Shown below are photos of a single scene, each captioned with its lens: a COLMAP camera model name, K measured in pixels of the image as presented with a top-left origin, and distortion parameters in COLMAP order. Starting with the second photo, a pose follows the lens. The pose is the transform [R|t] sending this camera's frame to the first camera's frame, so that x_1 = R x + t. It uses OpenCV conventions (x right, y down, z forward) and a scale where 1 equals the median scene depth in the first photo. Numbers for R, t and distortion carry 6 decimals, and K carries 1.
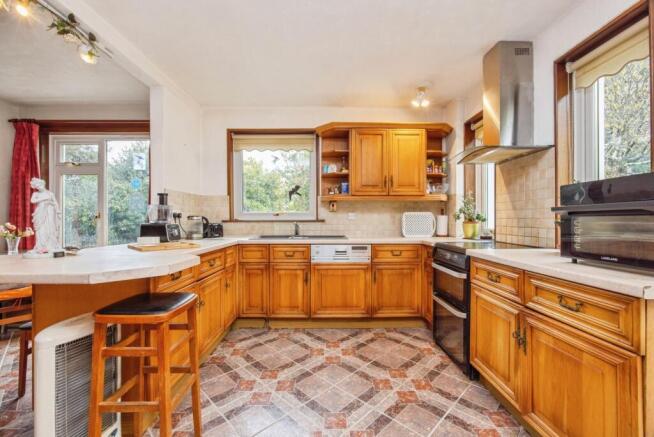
lens RADIAL K [[279.2, 0, 326.6], [0, 279.2, 218.3], [0, 0, 1]] dist [-0.011729, 0.000321]
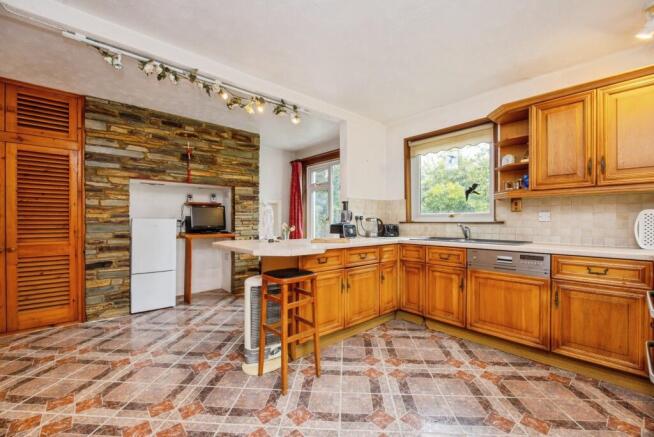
lens RADIAL K [[279.2, 0, 323.7], [0, 279.2, 220.8], [0, 0, 1]] dist [-0.011729, 0.000321]
pose [[0.645657, 0.000072, -0.763628, 0.330481], [0.002807, 0.999993, 0.002468, -0.000655], [0.763622, -0.003737, 0.645652, 0.052854]]
